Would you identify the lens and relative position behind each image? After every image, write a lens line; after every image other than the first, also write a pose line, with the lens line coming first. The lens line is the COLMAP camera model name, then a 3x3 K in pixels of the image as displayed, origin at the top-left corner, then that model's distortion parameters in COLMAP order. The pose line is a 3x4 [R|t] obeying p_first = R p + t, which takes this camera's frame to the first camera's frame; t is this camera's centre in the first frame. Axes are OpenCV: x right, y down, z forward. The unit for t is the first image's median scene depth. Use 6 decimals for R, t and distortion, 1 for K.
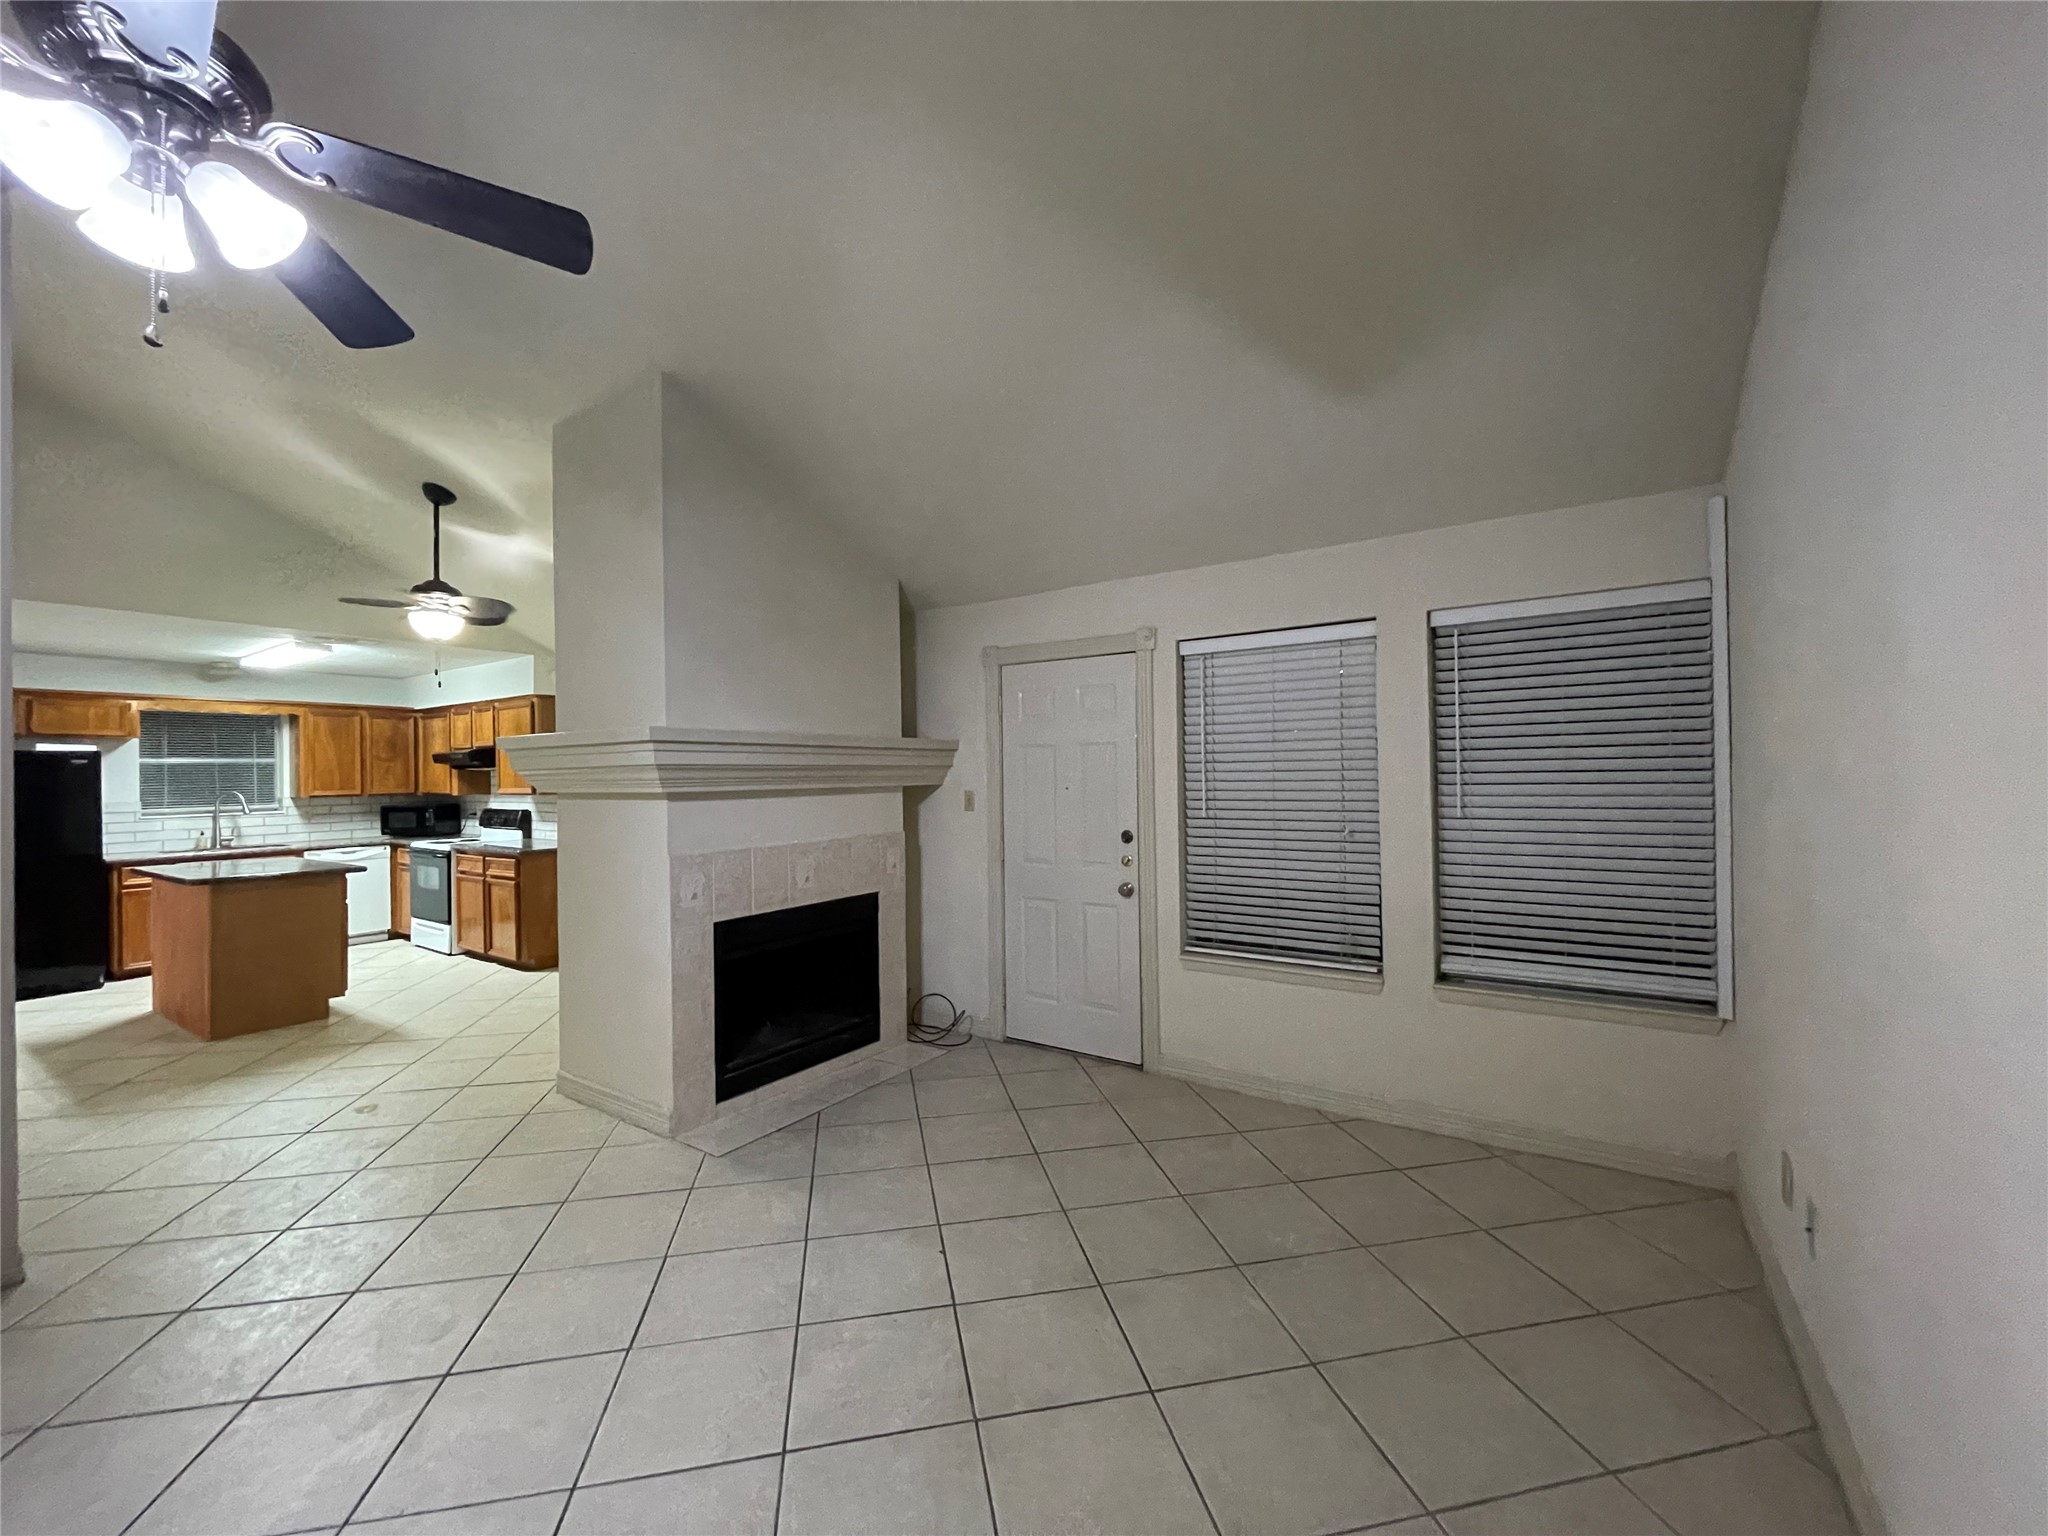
lens RADIAL K [[823.4, 0, 1013.6], [0, 823.4, 764.9], [0, 0, 1]] dist [0.001301, 0.000543]
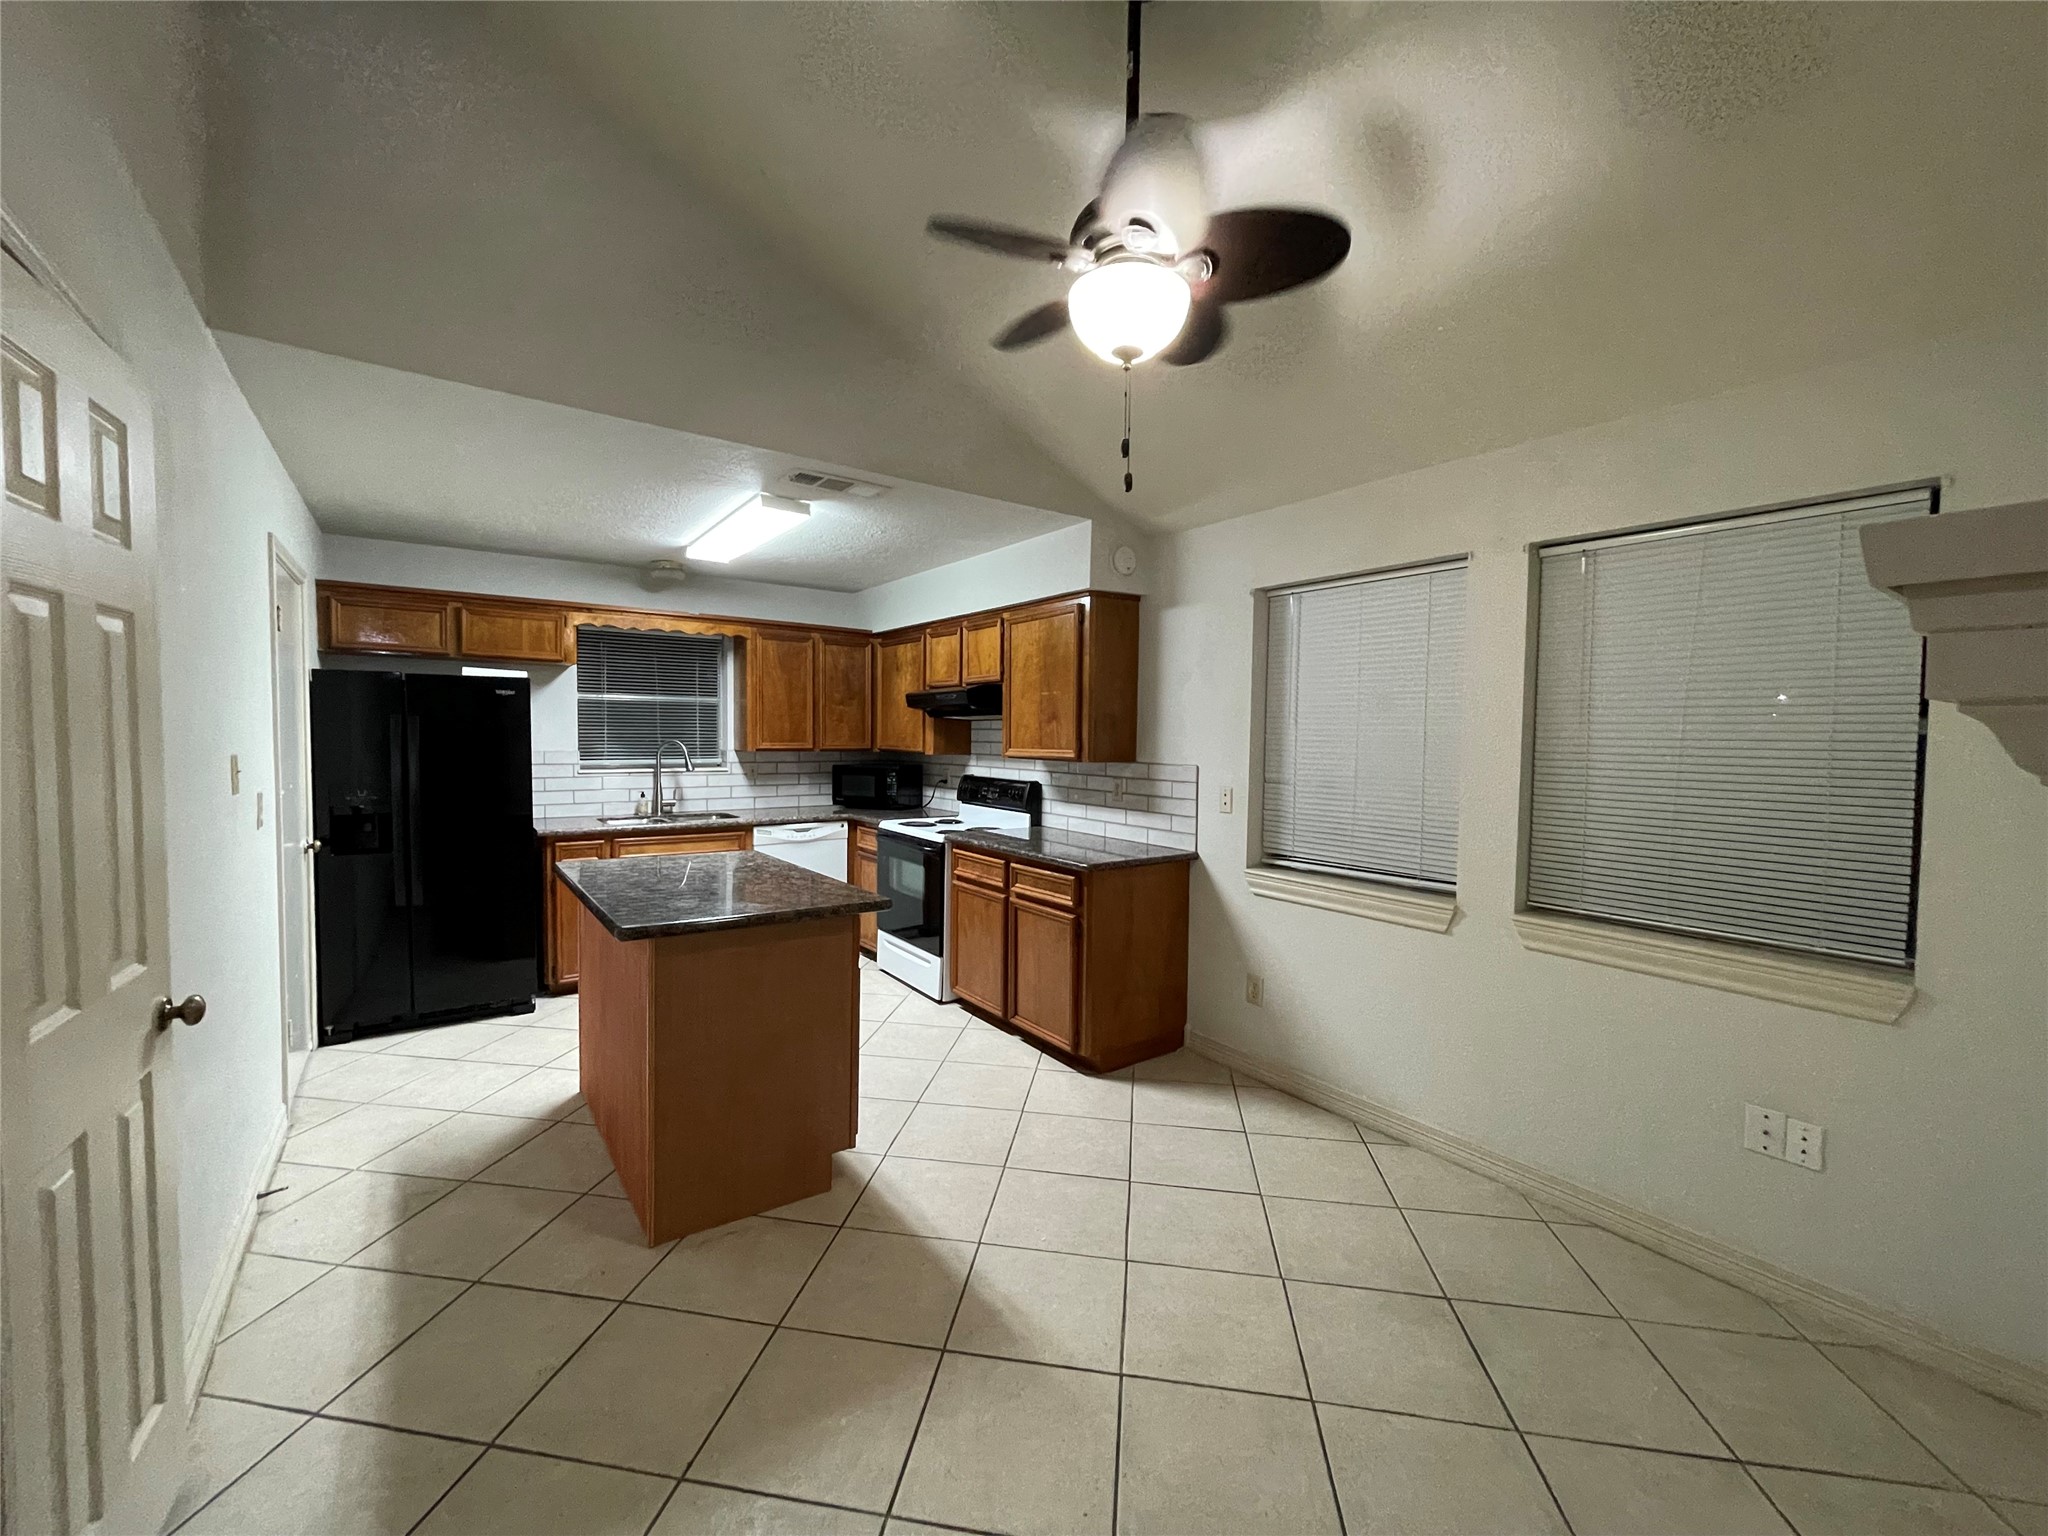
lens RADIAL K [[823.4, 0, 1013.6], [0, 823.4, 764.9], [0, 0, 1]] dist [0.001301, 0.000543]
pose [[0.937105, 0.039810, -0.346769, -0.394105], [-0.023501, 0.998416, 0.051111, 0.009110], [0.348255, -0.039747, 0.936557, 0.401653]]
